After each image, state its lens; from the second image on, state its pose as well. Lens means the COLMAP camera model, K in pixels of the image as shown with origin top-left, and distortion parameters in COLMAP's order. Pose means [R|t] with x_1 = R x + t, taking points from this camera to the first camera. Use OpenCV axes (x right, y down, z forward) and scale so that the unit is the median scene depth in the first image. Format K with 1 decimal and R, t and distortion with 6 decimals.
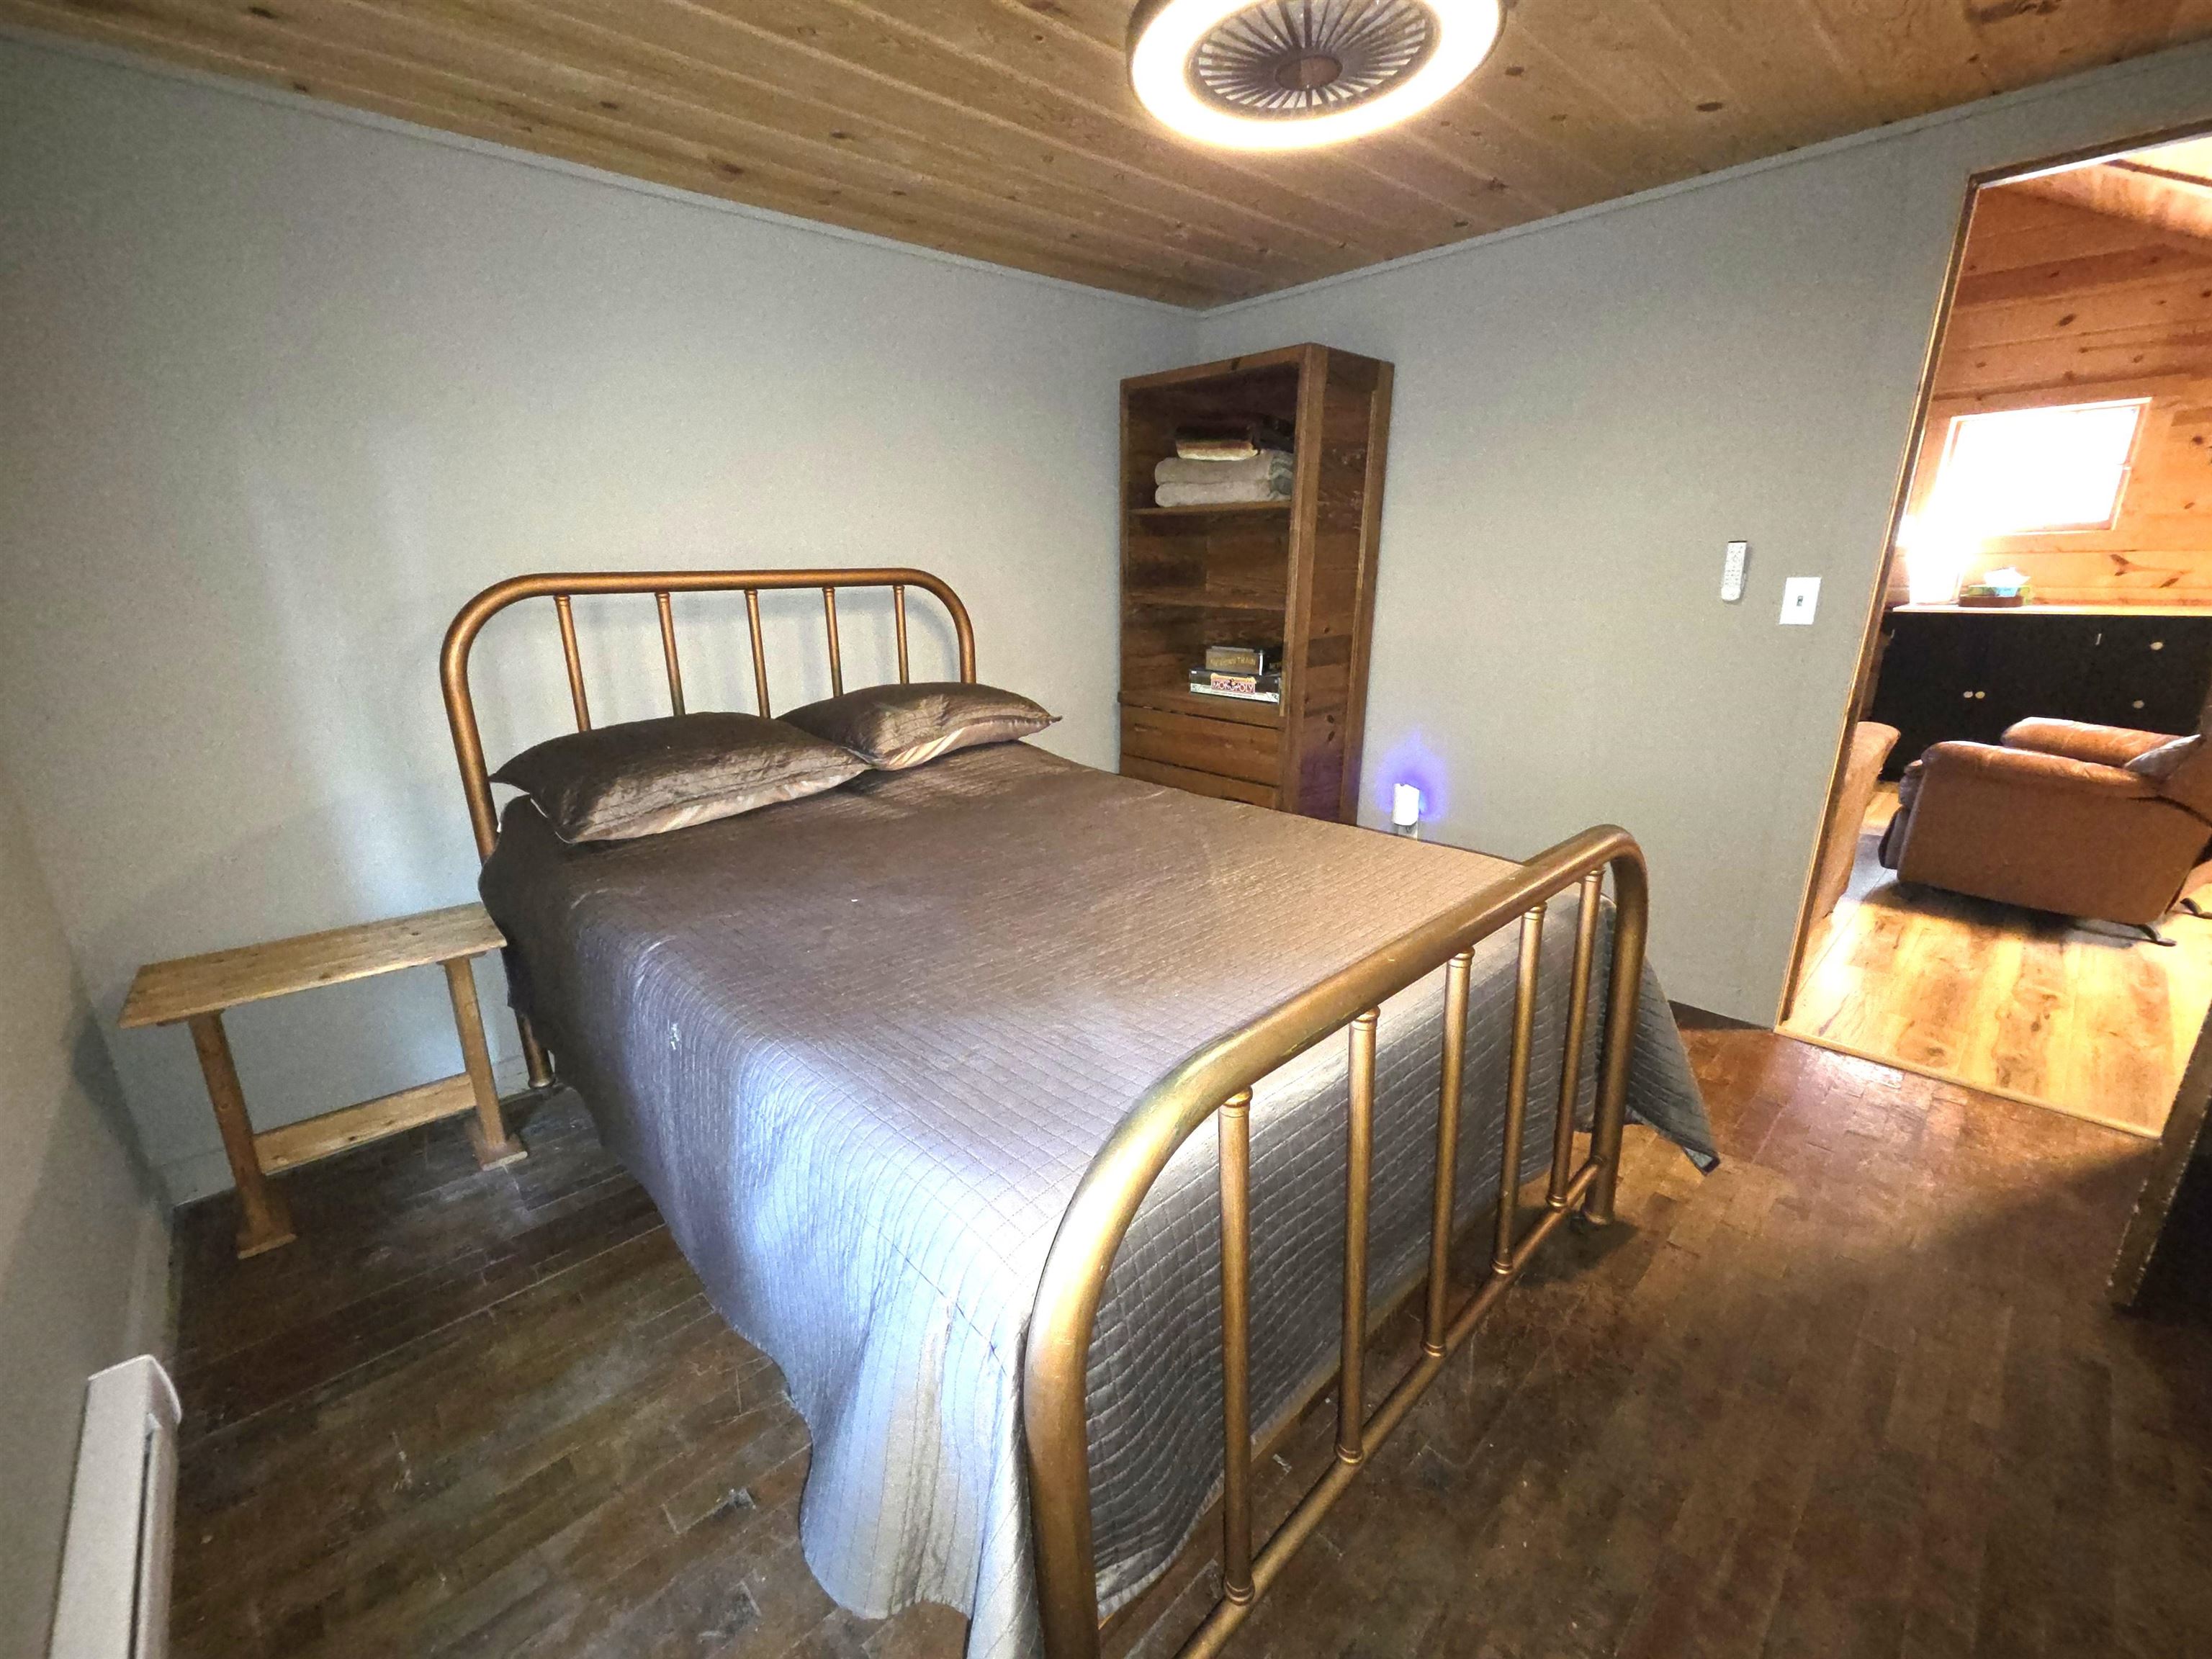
lens RADIAL K [[903.8, 0, 1104.4], [0, 903.8, 829.6], [0, 0, 1]] dist [0.006128, -0.001116]
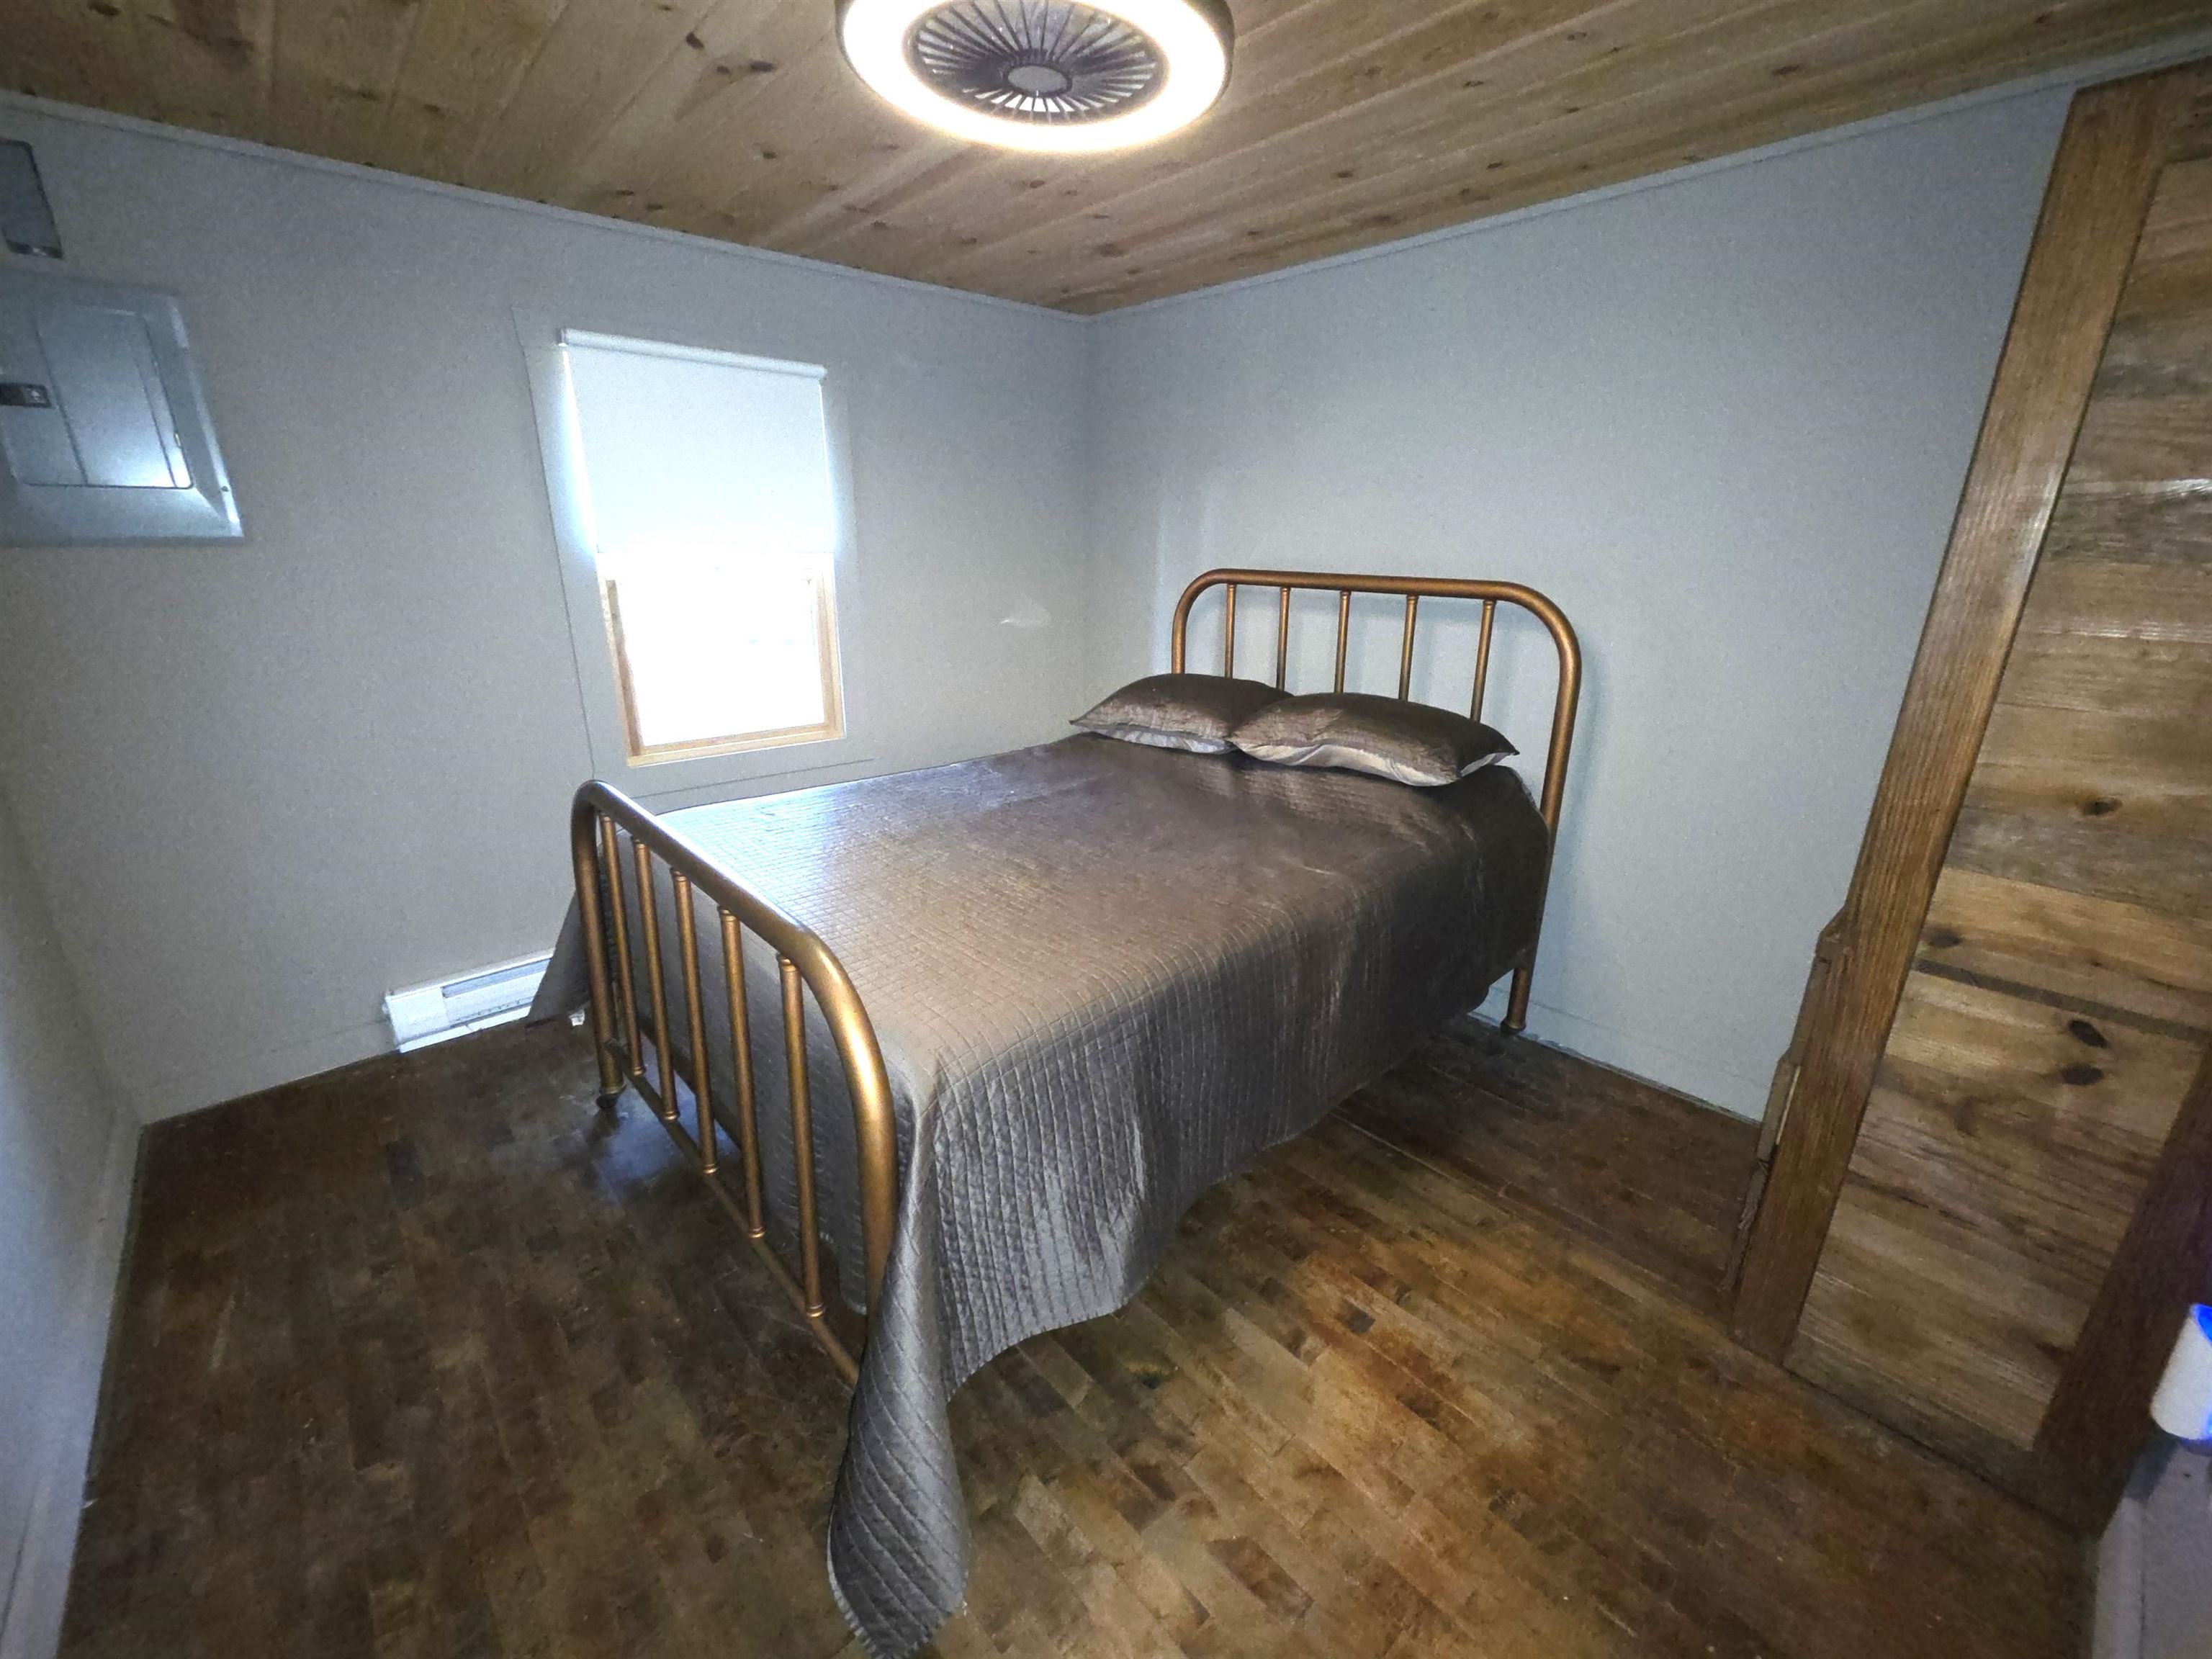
lens RADIAL K [[895.0, 0, 1107.5], [0, 895.0, 839.7], [0, 0, 1]] dist [0.002514, -0.000028]
pose [[-0.010656, 0.331316, -0.943460, 0.889015], [-0.302135, 0.898346, 0.318886, -0.288440], [0.953205, 0.288451, 0.090529, 0.795180]]
